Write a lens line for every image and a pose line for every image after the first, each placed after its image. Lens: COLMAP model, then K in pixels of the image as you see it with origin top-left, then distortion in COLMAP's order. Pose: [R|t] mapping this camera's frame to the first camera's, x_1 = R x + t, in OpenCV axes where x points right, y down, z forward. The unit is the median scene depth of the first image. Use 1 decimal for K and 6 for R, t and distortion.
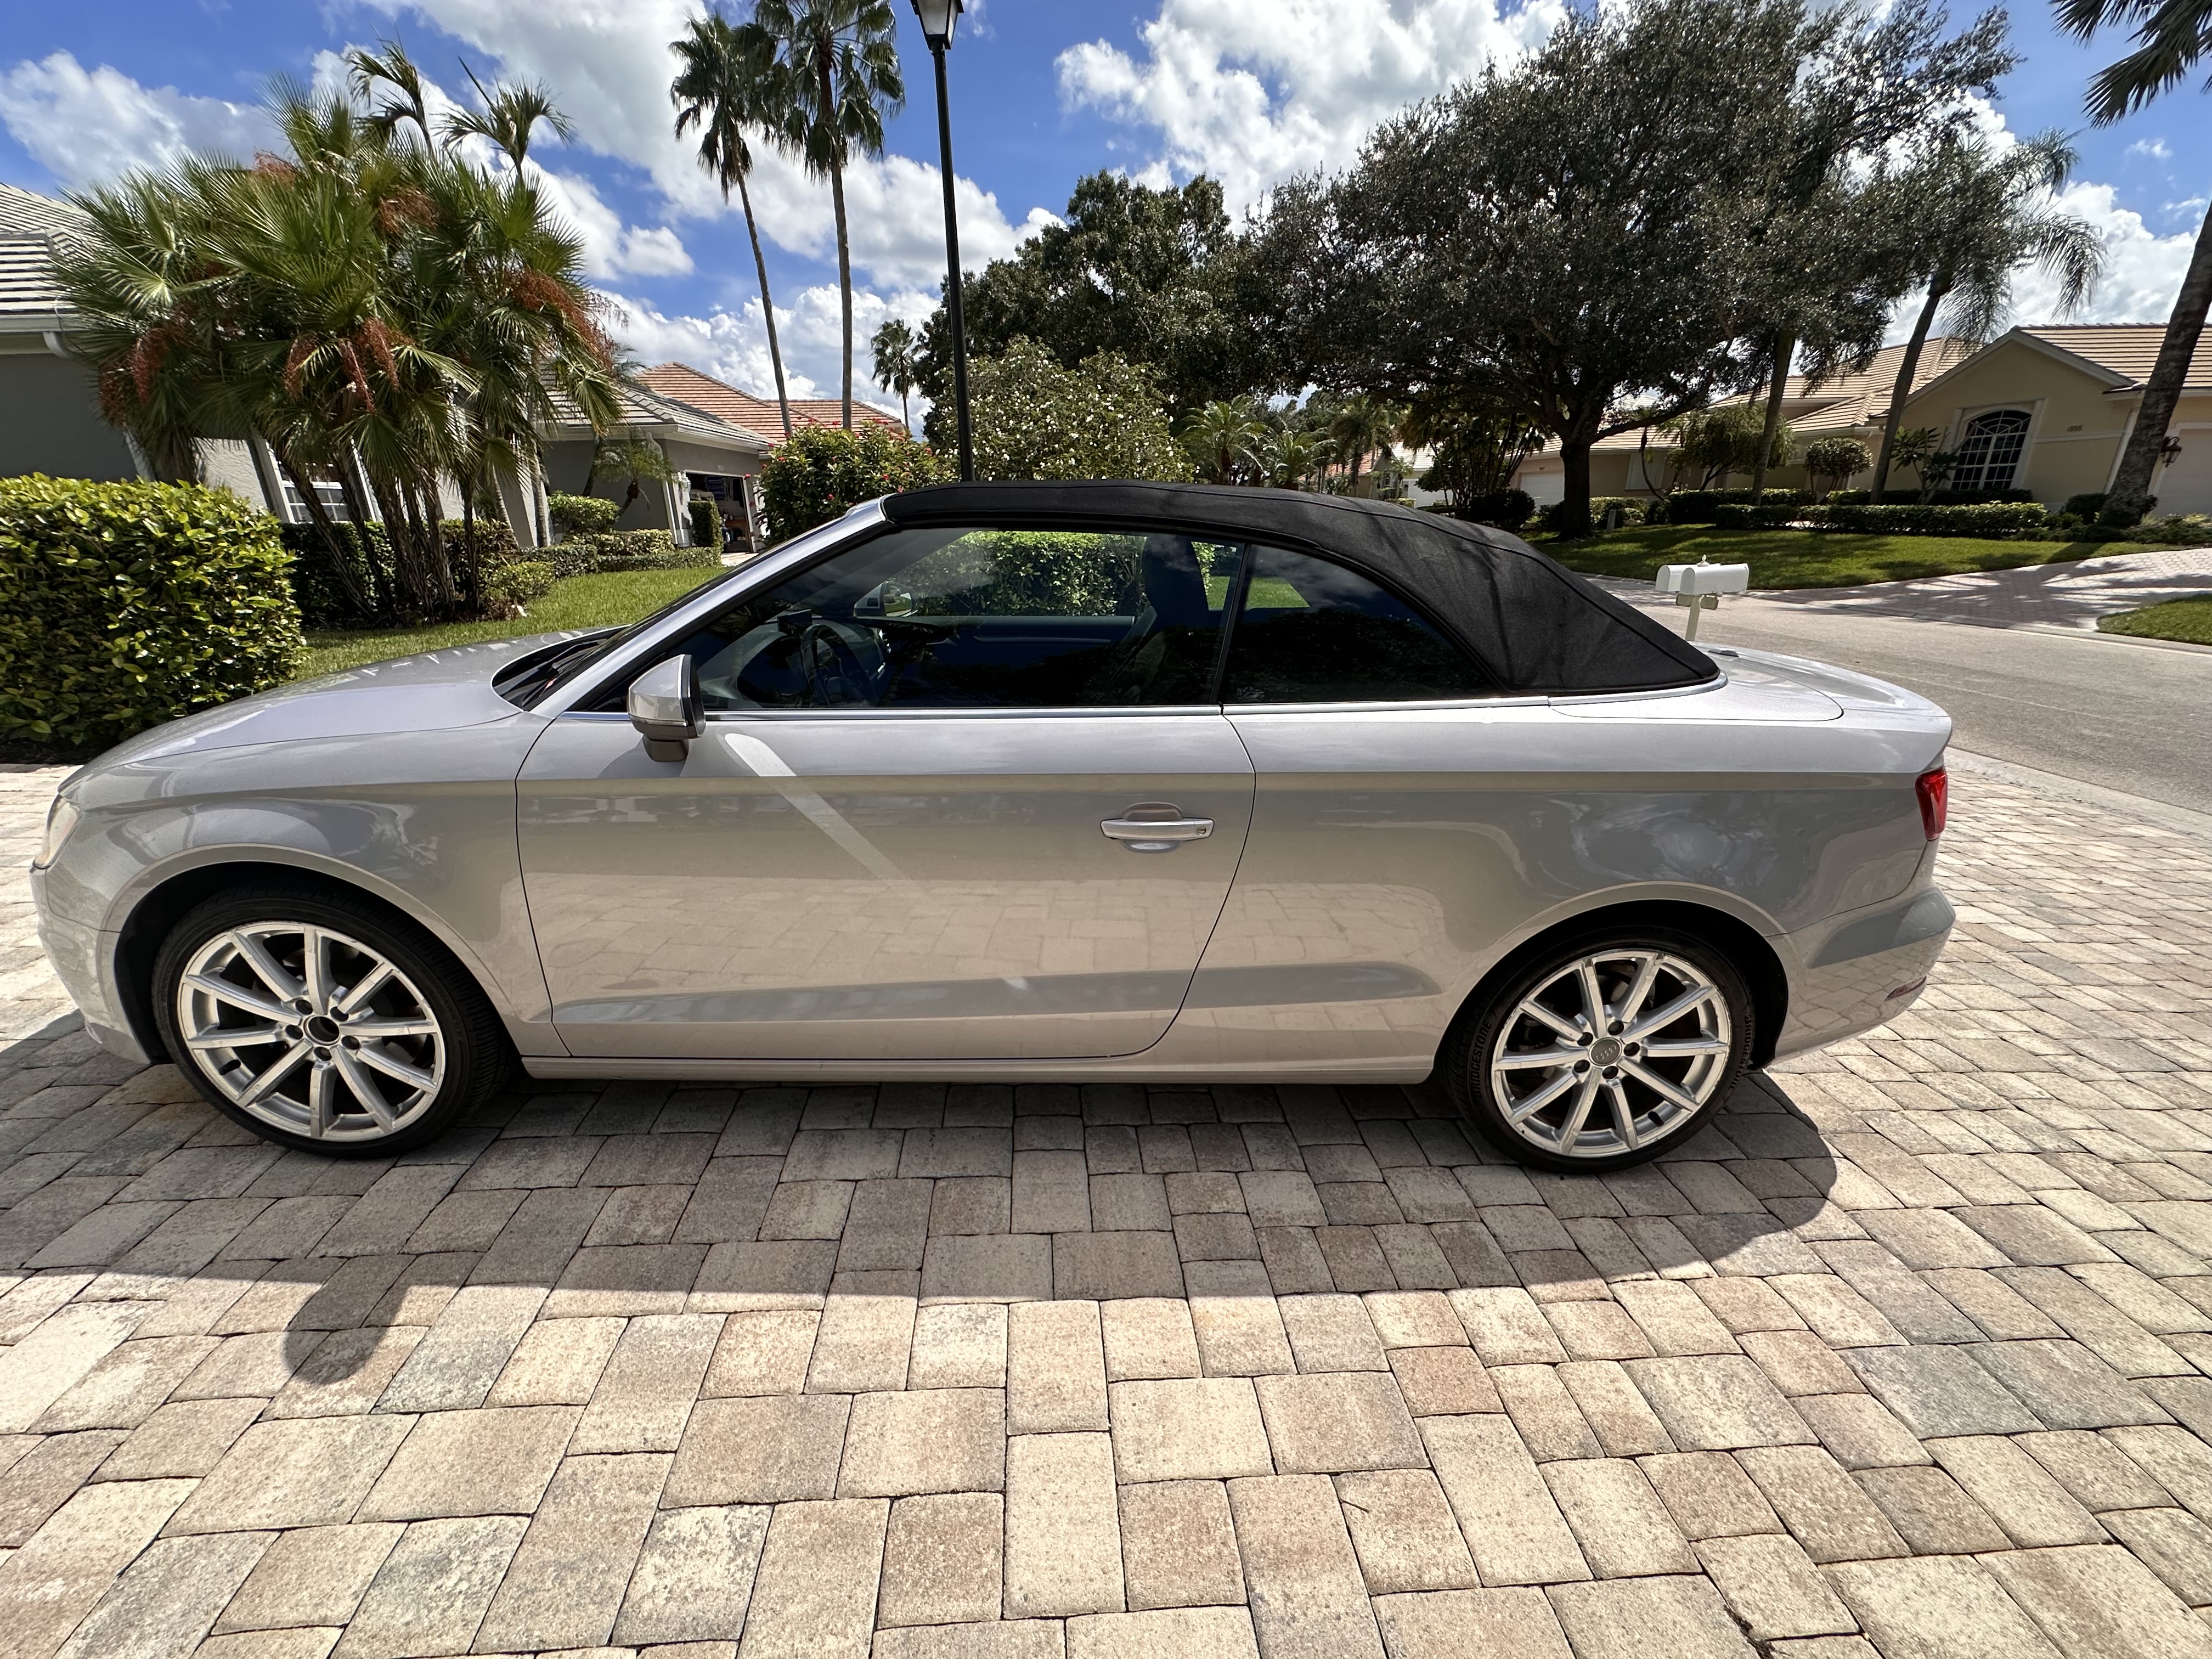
lens RADIAL K [[892.5, 0, 1102.6], [0, 892.5, 828.1], [0, 0, 1]] dist [-0.008111, 0.001796]
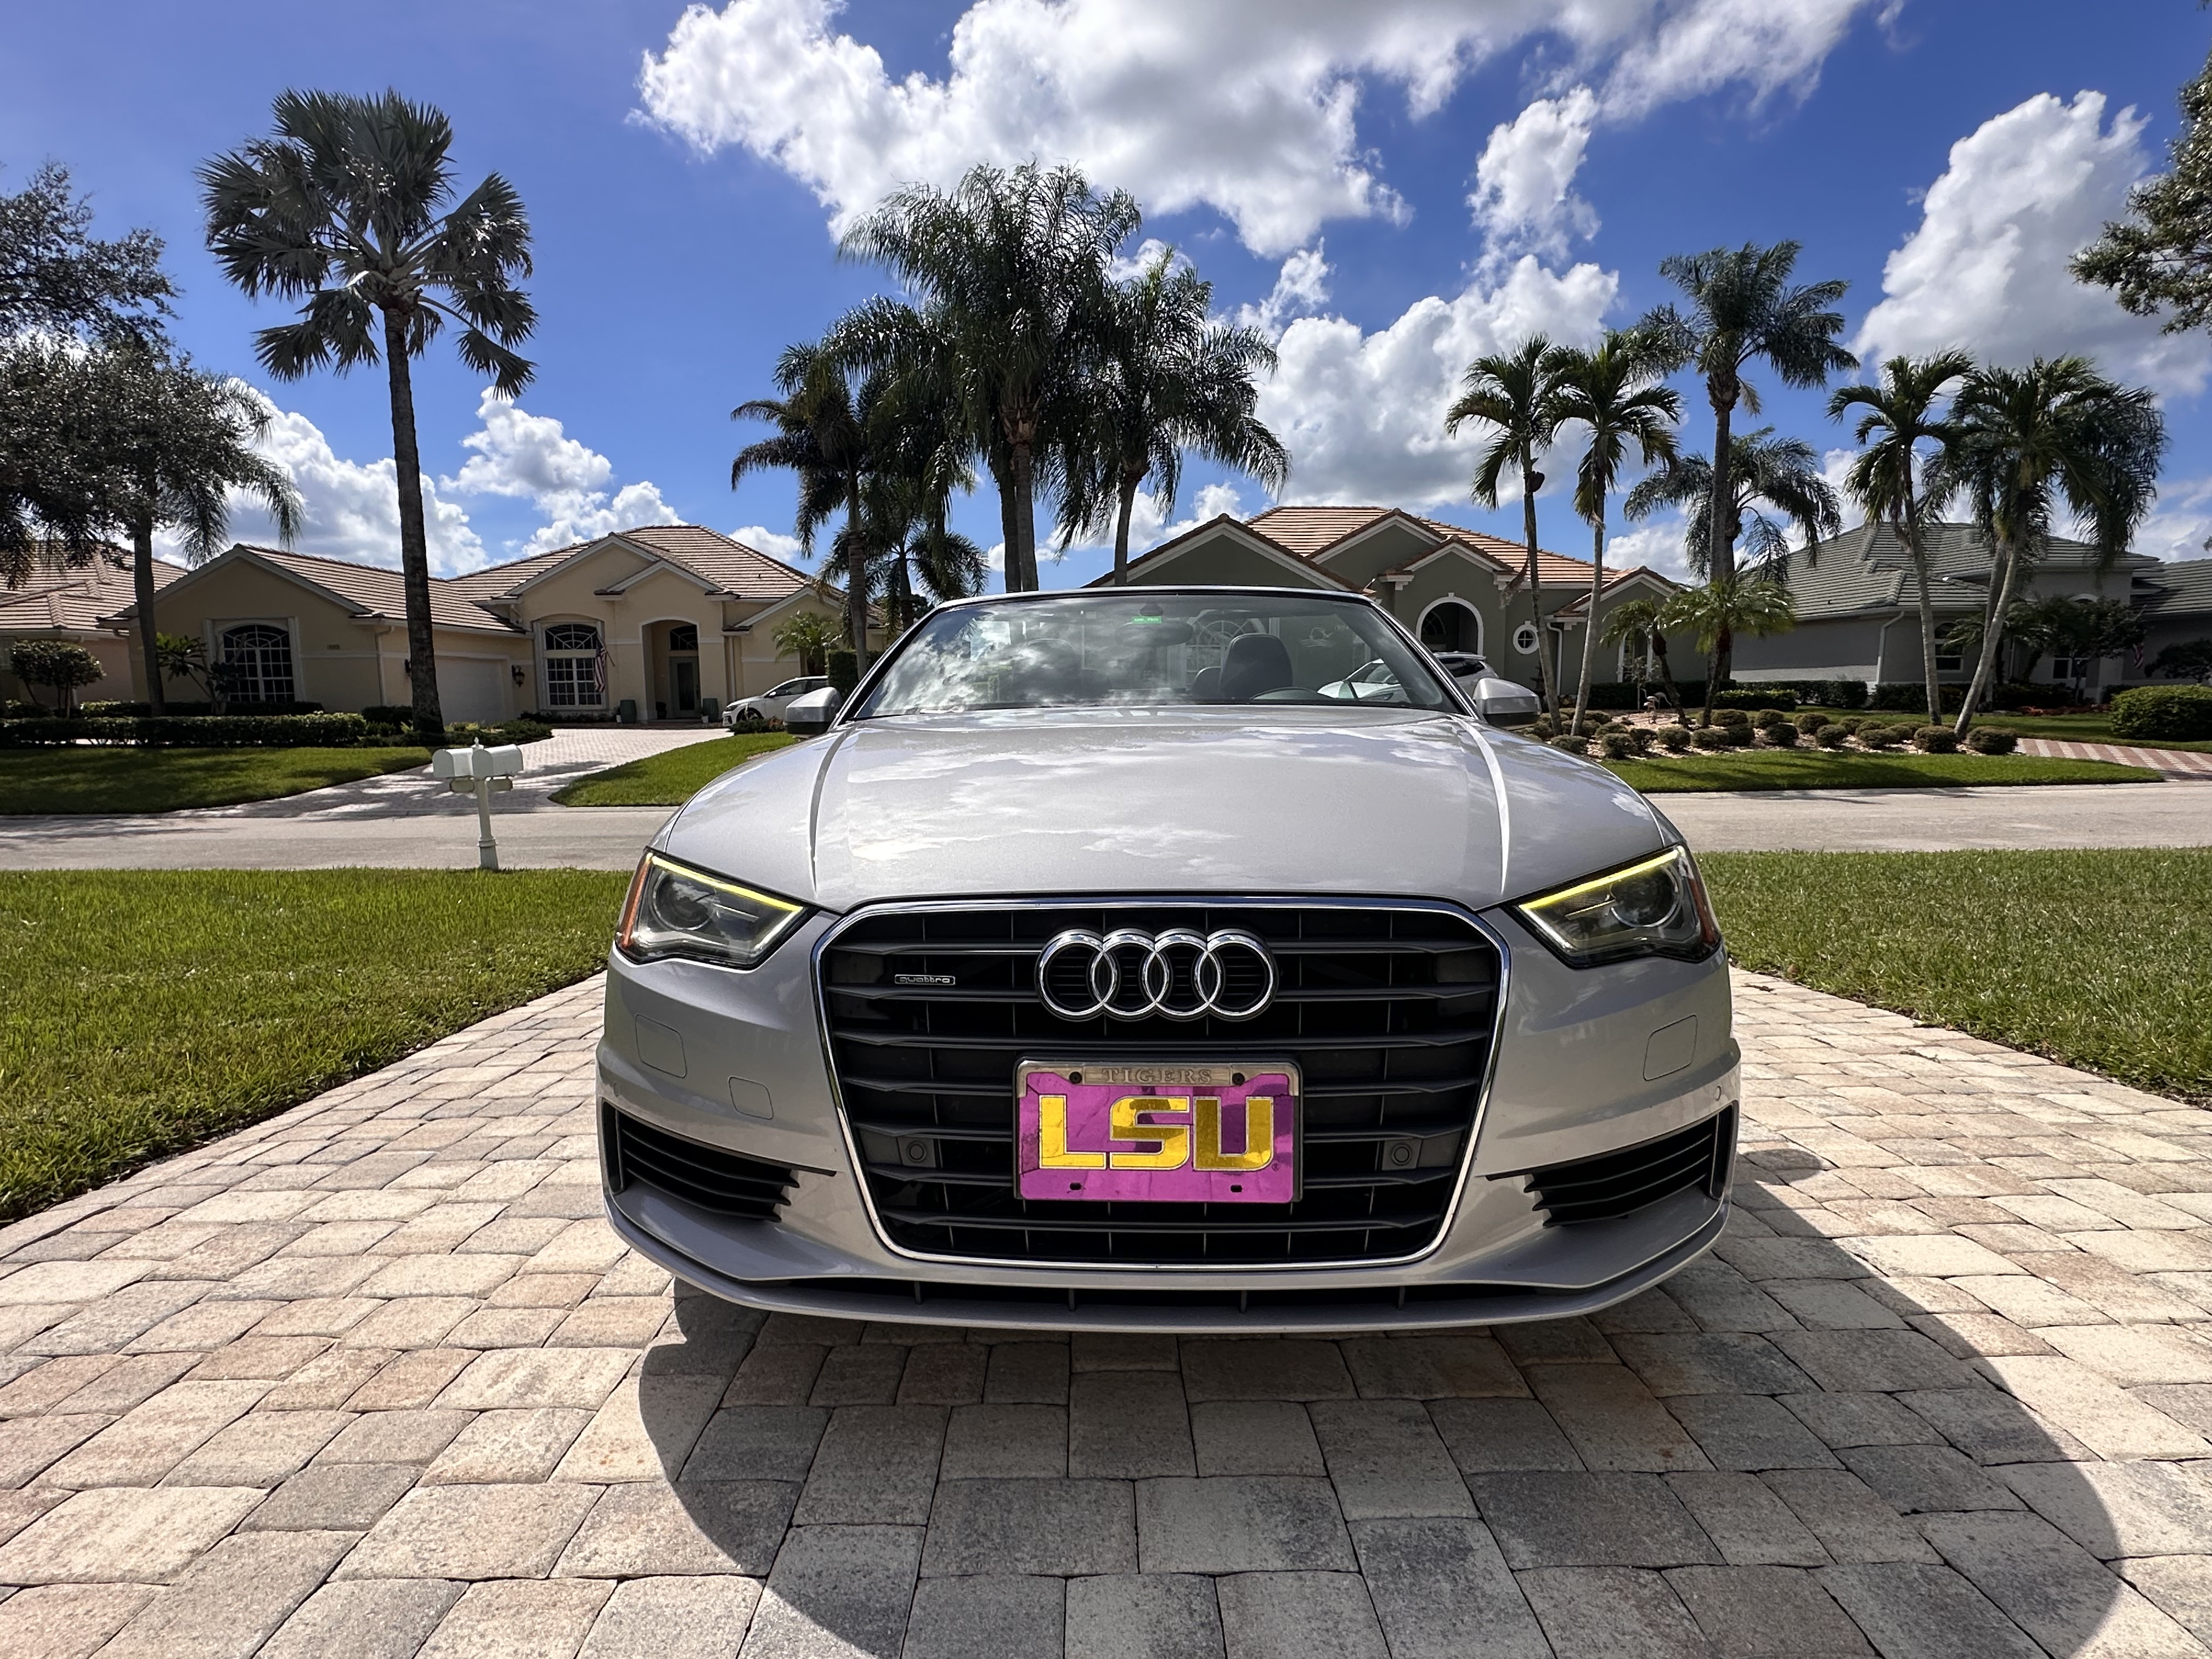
lens RADIAL K [[1126.7, 0, 1101.9], [0, 1126.7, 836.3], [0, 0, 1]] dist [-0.005914, 0.001204]
pose [[0.064817, -0.097273, 0.993145, -0.798182], [0.348016, 0.934956, 0.068861, -0.101219], [-0.935245, 0.341167, 0.094454, 0.508712]]
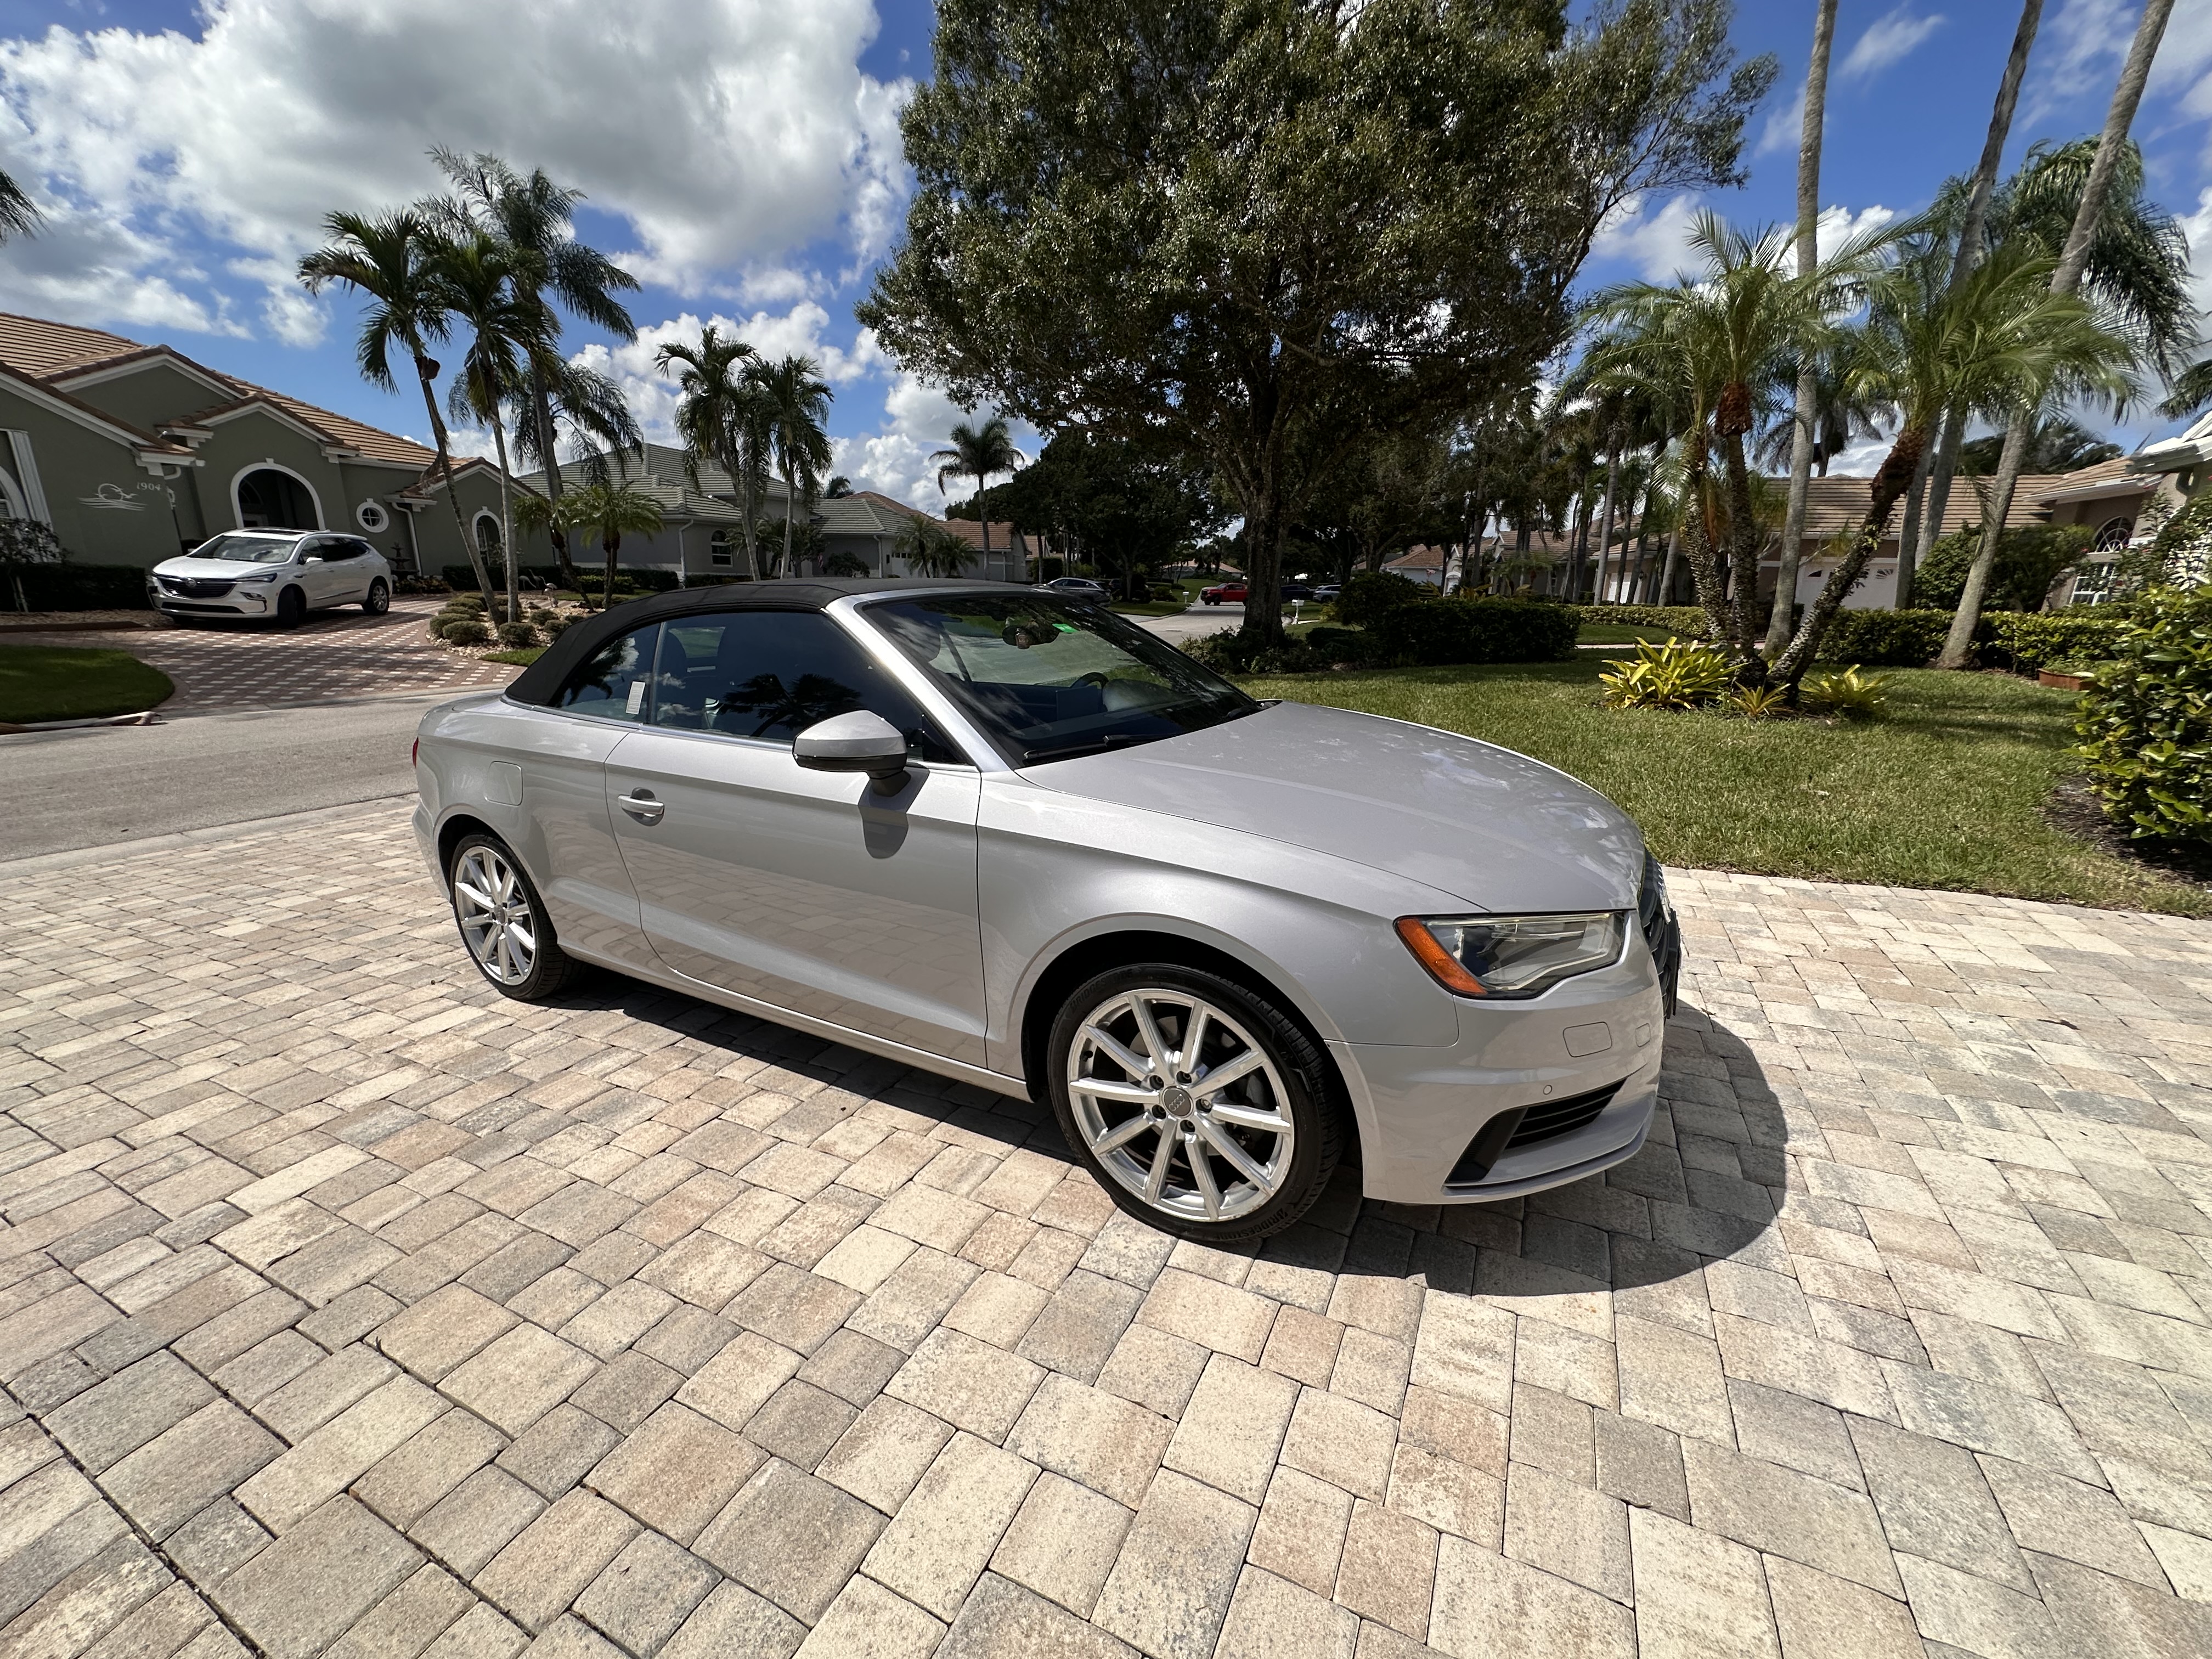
lens RADIAL K [[892.5, 0, 1103.2], [0, 892.5, 829.1], [0, 0, 1]] dist [-0.008111, 0.001796]
pose [[-0.858326, -0.135894, 0.494783, -0.497846], [0.169844, 0.834682, 0.523887, -0.353125], [-0.484180, 0.533702, -0.693349, 0.965569]]
